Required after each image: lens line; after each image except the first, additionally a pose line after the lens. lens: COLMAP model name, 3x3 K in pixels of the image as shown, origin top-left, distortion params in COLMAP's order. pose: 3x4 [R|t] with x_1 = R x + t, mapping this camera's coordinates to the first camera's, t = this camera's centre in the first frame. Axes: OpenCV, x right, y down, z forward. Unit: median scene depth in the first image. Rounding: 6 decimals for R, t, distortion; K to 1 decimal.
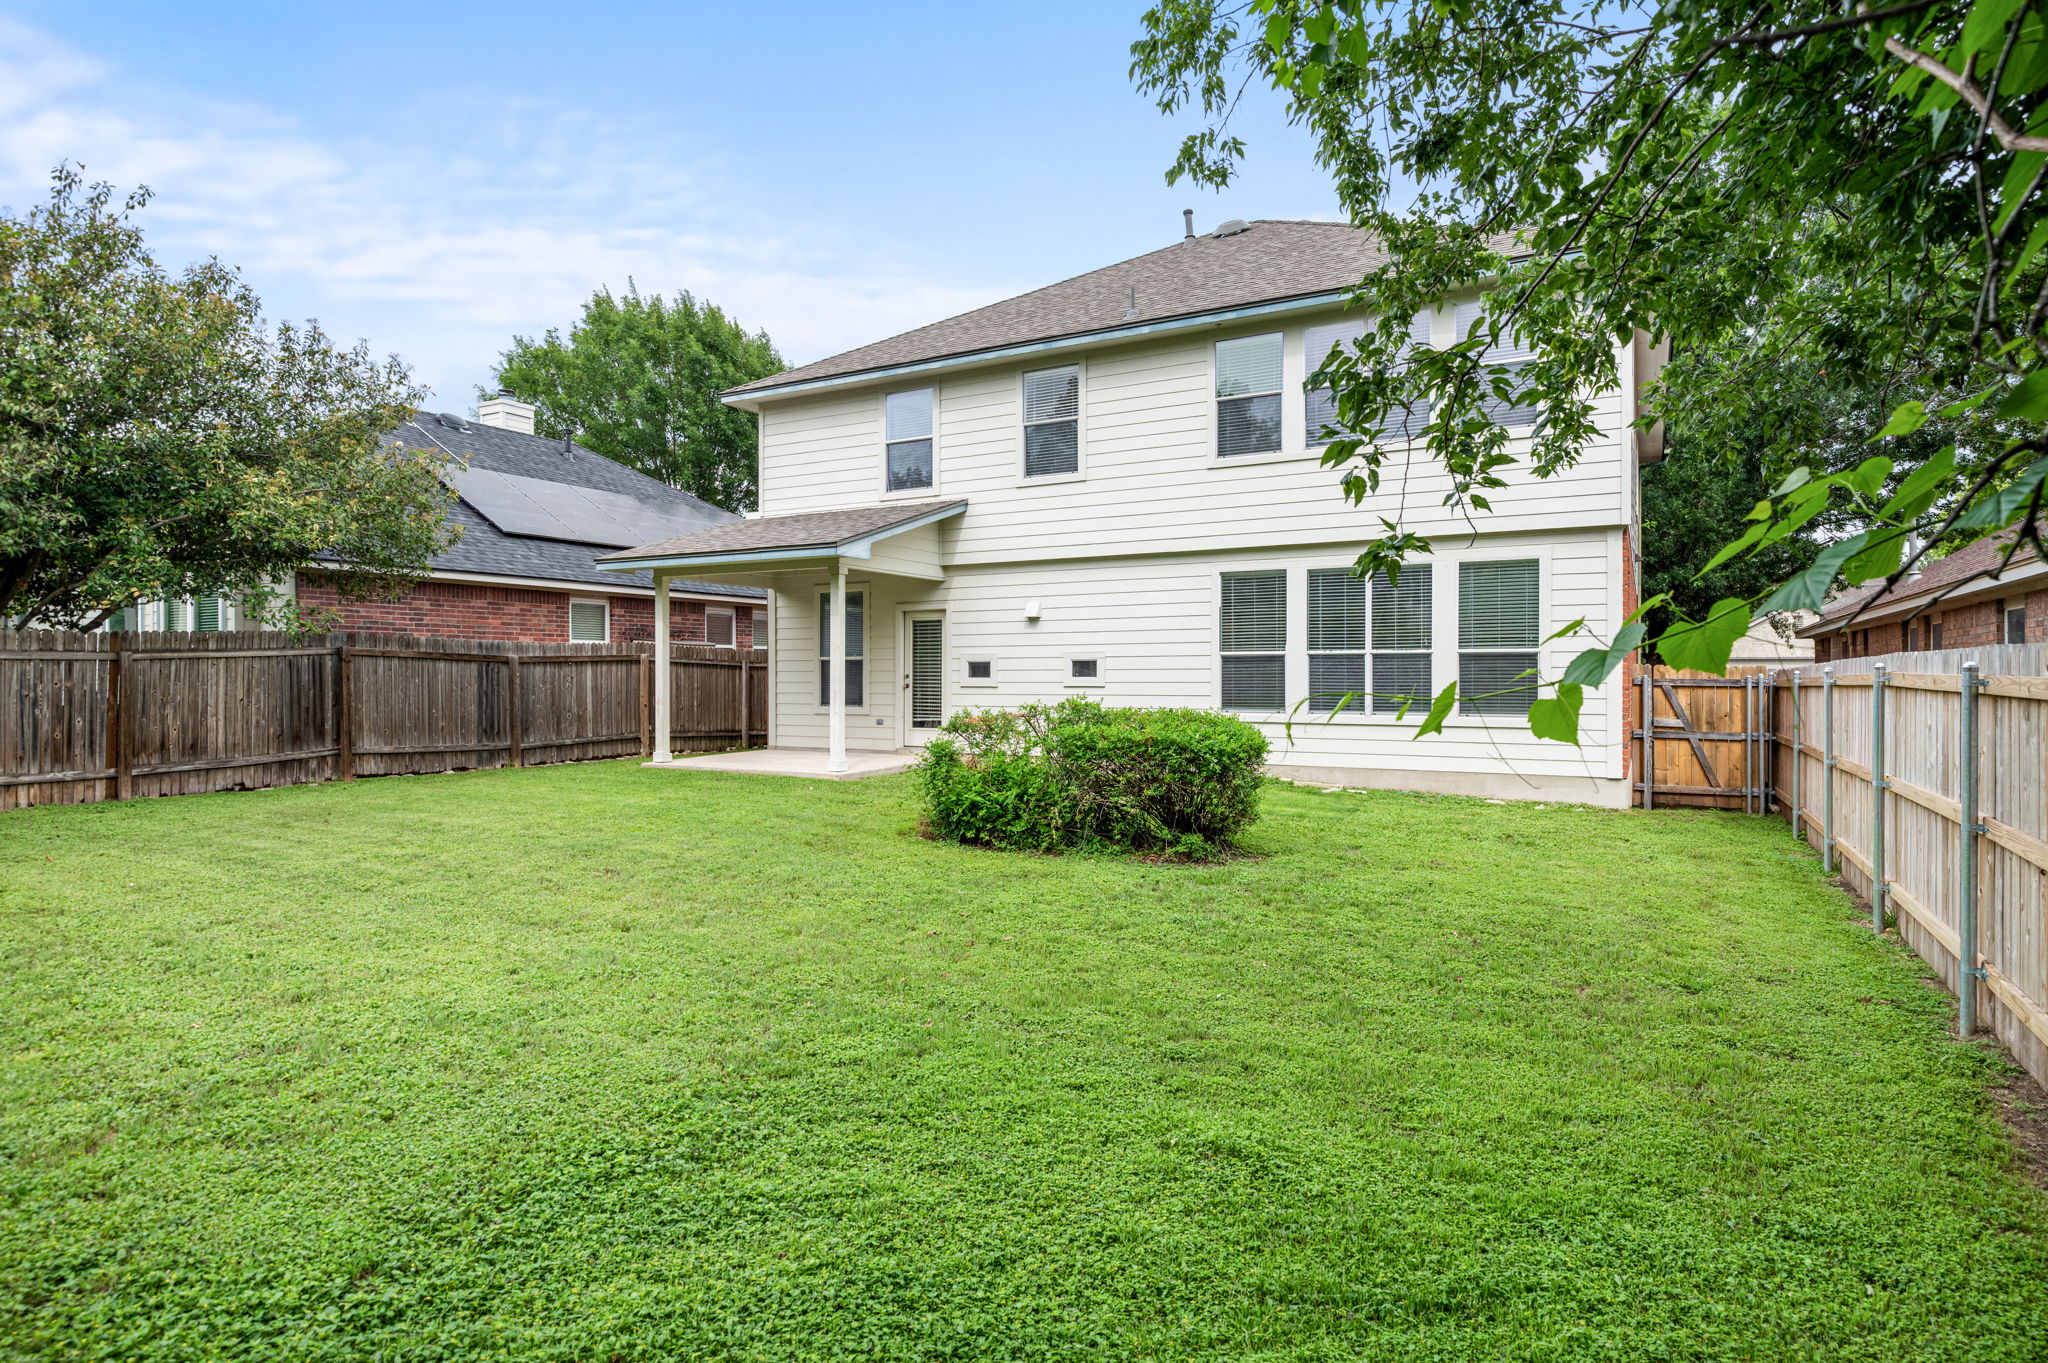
lens RADIAL K [[1112.4, 0, 1023.6], [0, 1112.4, 679.4], [0, 0, 1]] dist [-0.001399, -0.000009]
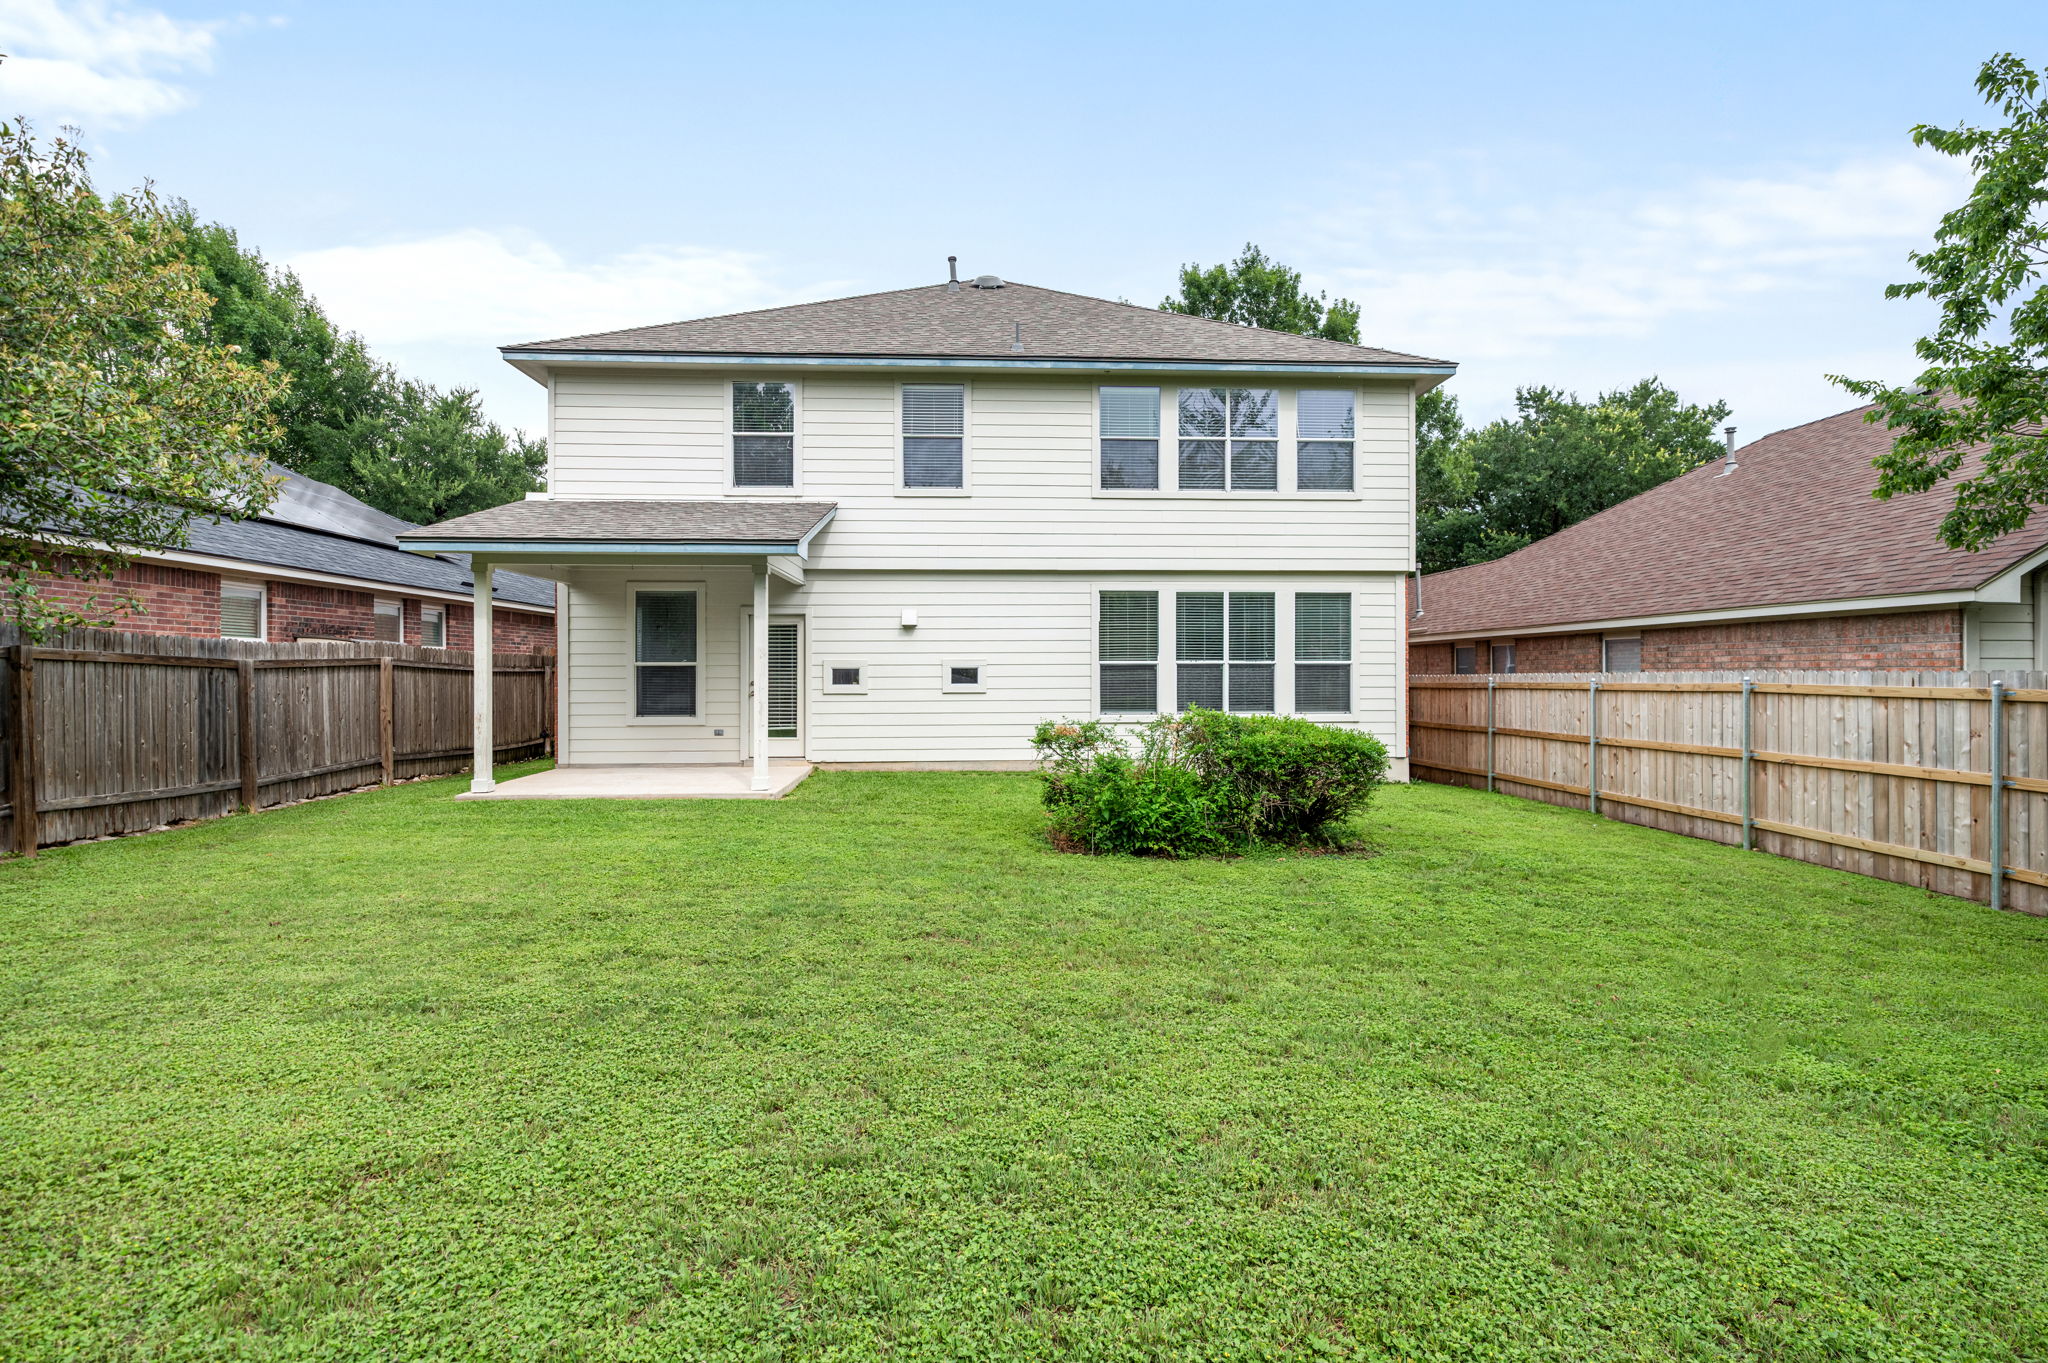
lens RADIAL K [[960.1, 0, 1024.8], [0, 960.1, 672.6], [0, 0, 1]] dist [0.007360, -0.004051]
pose [[0.842386, -0.001170, 0.538873, -0.386788], [0.003328, 0.999990, -0.003032, -0.009650], [-0.538864, 0.004347, 0.842381, 0.205798]]
